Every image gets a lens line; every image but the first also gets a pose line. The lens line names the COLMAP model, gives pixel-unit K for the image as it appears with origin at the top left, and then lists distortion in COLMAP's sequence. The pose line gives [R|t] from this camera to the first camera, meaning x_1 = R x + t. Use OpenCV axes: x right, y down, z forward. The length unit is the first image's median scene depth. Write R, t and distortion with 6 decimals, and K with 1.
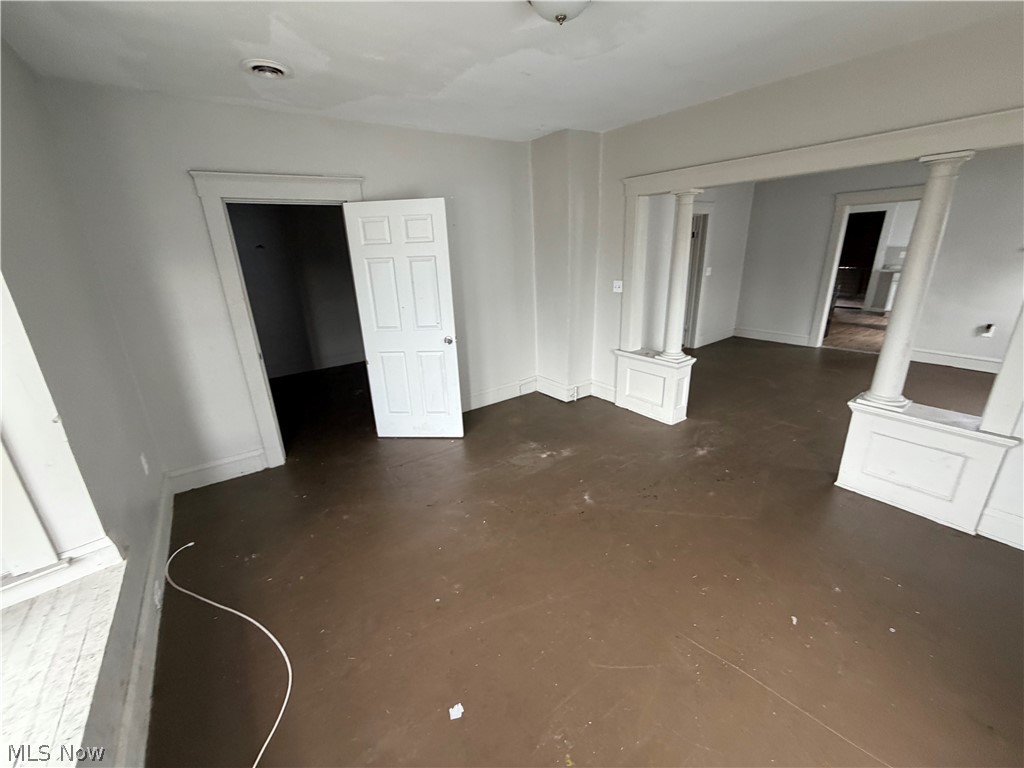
lens RADIAL K [[410.5, 0, 508.5], [0, 410.5, 387.1], [0, 0, 1]] dist [0.002028, -0.000374]
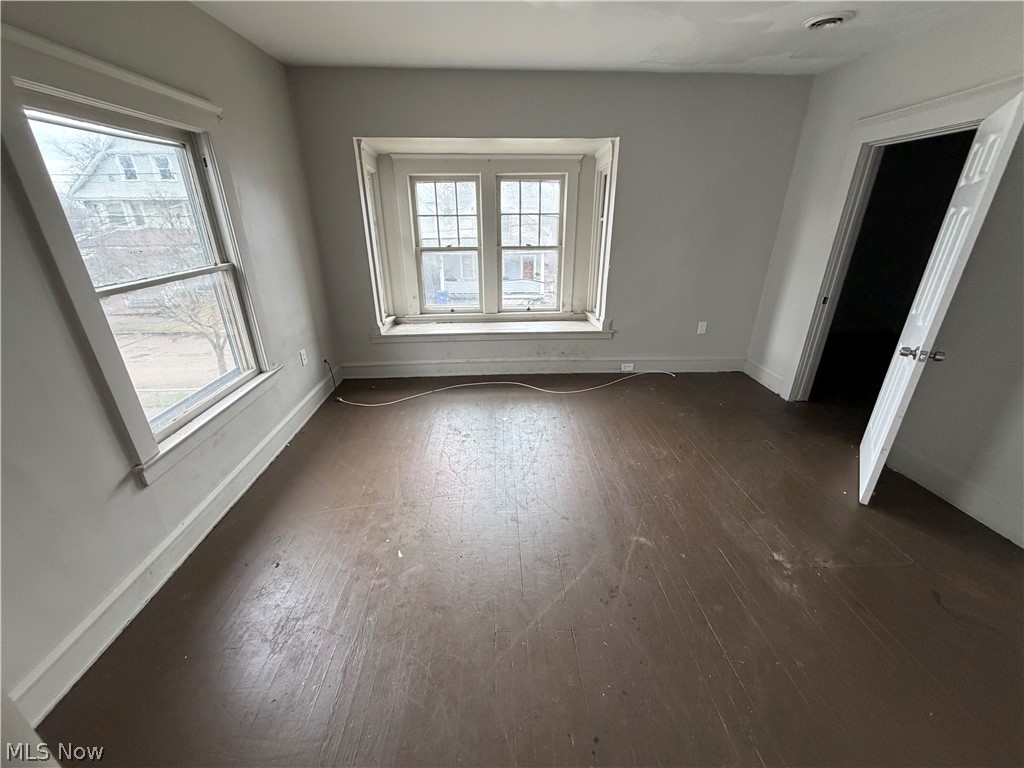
lens RADIAL K [[410.5, 0, 511.7], [0, 410.5, 382.0], [0, 0, 1]] dist [0.002028, -0.000374]
pose [[-0.529543, 0.368274, -0.764172, 0.688096], [-0.252464, 0.791603, 0.556442, -0.287820], [0.809843, 0.487586, -0.326212, 0.776192]]
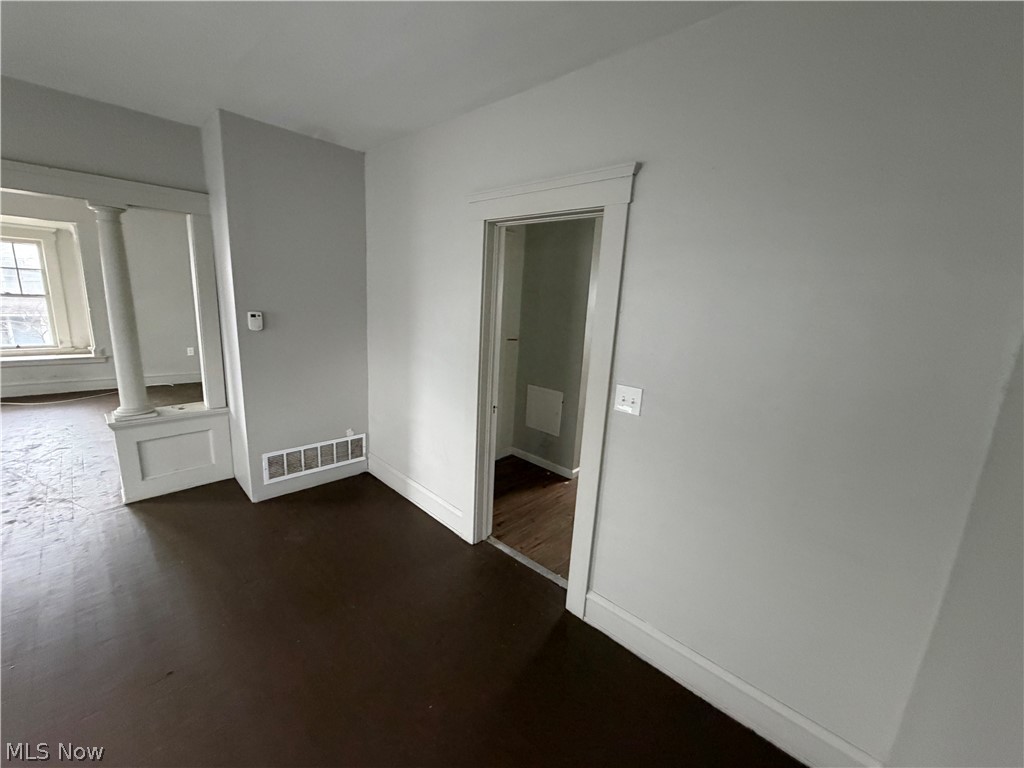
lens RADIAL K [[410.5, 0, 514.2], [0, 410.5, 385.6], [0, 0, 1]] dist [0.002028, -0.000374]
pose [[0.196786, 0.268571, -0.942945, 1.481147], [-0.388062, 0.904546, 0.176648, -0.639602], [0.900379, 0.331159, 0.282224, 1.634422]]
